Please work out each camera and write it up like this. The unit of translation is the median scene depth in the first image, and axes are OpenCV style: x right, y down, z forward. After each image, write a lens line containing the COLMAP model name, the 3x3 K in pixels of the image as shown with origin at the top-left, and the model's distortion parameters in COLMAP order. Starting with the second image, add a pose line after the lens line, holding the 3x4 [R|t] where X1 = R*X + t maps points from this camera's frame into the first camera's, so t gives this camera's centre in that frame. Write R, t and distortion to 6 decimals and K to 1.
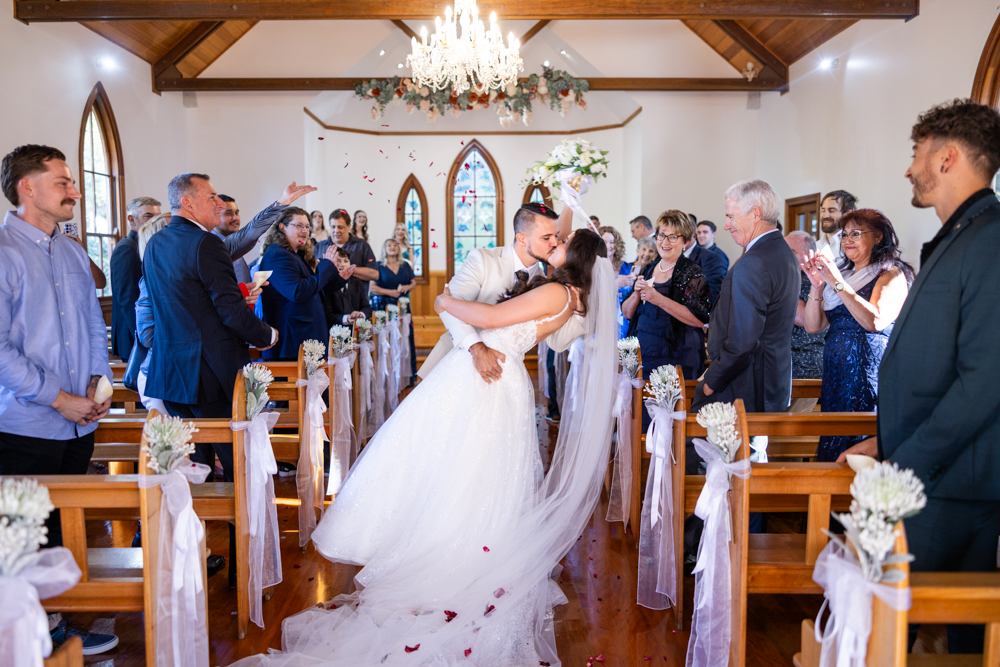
lens RADIAL K [[810.4, 0, 494.4], [0, 810.4, 321.7], [0, 0, 1]] dist [0.015125, 0.004054]
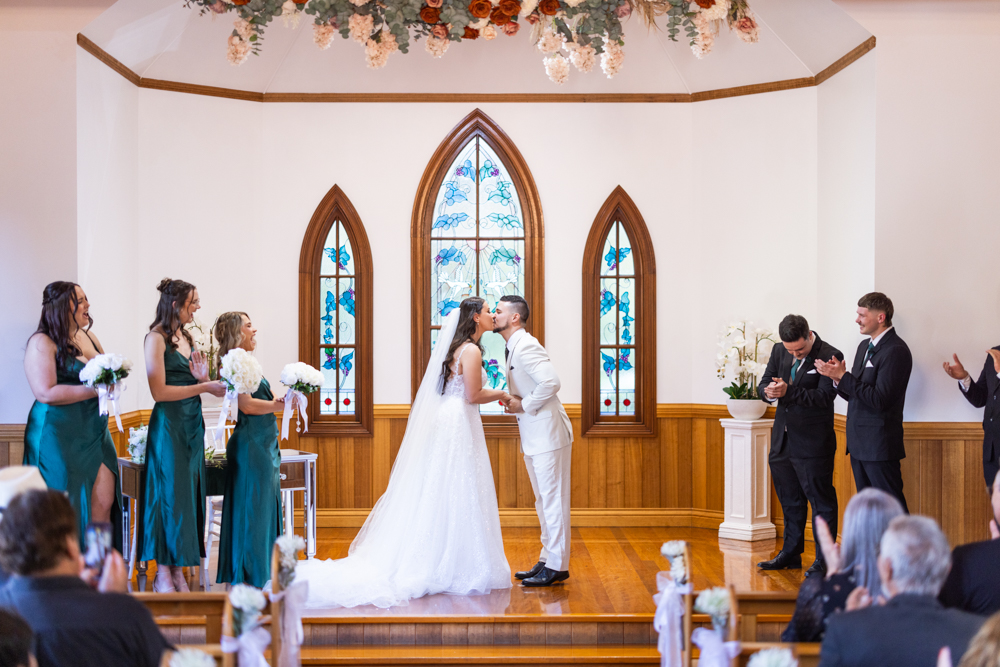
lens RADIAL K [[1442.8, 0, 500.0], [0, 1442.8, 333.5], [0, 0, 1]] dist [0.002297, 0.021191]
pose [[0.999986, 0.005199, -0.001081, -0.014056], [-0.005262, 0.997567, -0.069509, -0.063615], [0.000717, 0.069514, 0.997581, 0.287925]]
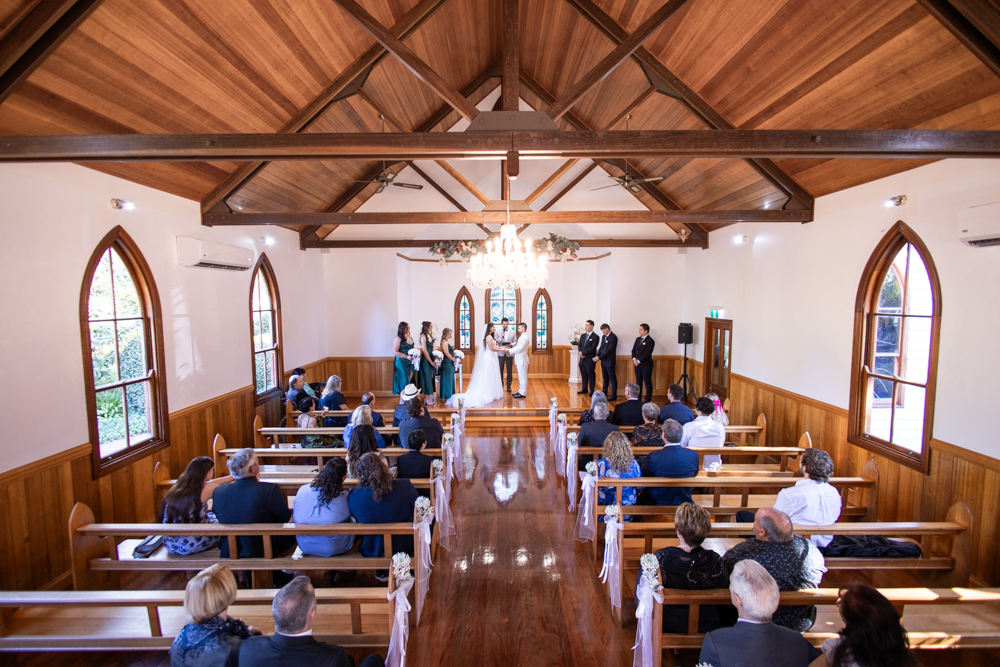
lens RADIAL K [[462.0, 0, 501.6], [0, 462.0, 334.4], [0, 0, 1]] dist [0.022731, -0.012312]
pose [[0.999942, 0.002189, -0.010500, -0.022932], [-0.002042, 0.999899, 0.014030, -0.131225], [0.010529, -0.014008, 0.999846, 0.108994]]
